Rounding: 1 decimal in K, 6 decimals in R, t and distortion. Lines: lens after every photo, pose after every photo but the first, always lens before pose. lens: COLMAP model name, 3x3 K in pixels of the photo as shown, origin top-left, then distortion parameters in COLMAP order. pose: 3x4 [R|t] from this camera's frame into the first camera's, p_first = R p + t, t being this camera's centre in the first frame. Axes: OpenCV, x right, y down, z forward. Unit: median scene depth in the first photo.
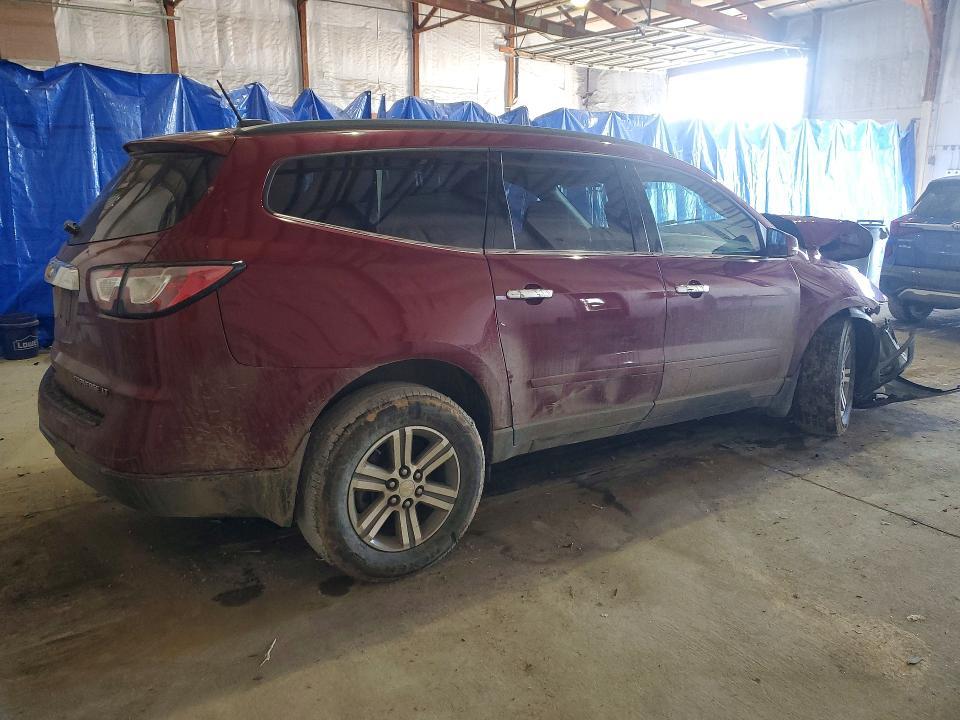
lens RADIAL K [[776.5, 0, 480.0], [0, 776.5, 360.0], [0, 0, 1]] dist [-0.038421, 0.065297]
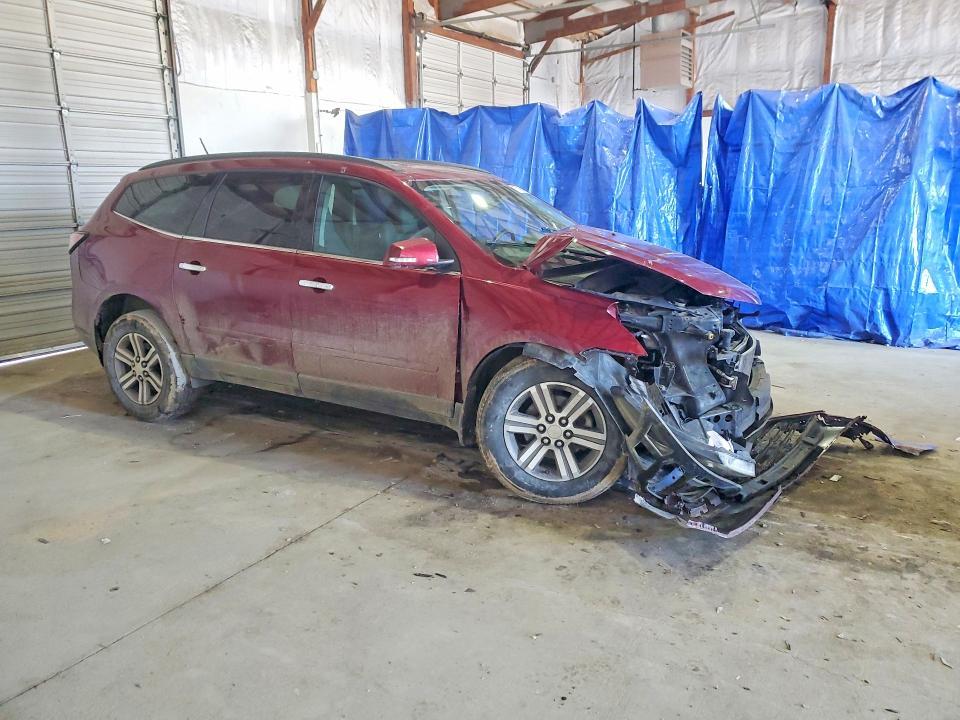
lens RADIAL K [[776.5, 0, 480.0], [0, 776.5, 360.0], [0, 0, 1]] dist [-0.038421, 0.065297]
pose [[0.408804, 0.185549, -0.893561, 0.785344], [-0.179383, 0.976350, 0.120672, -0.091048], [0.894819, 0.110958, 0.432420, 0.405130]]
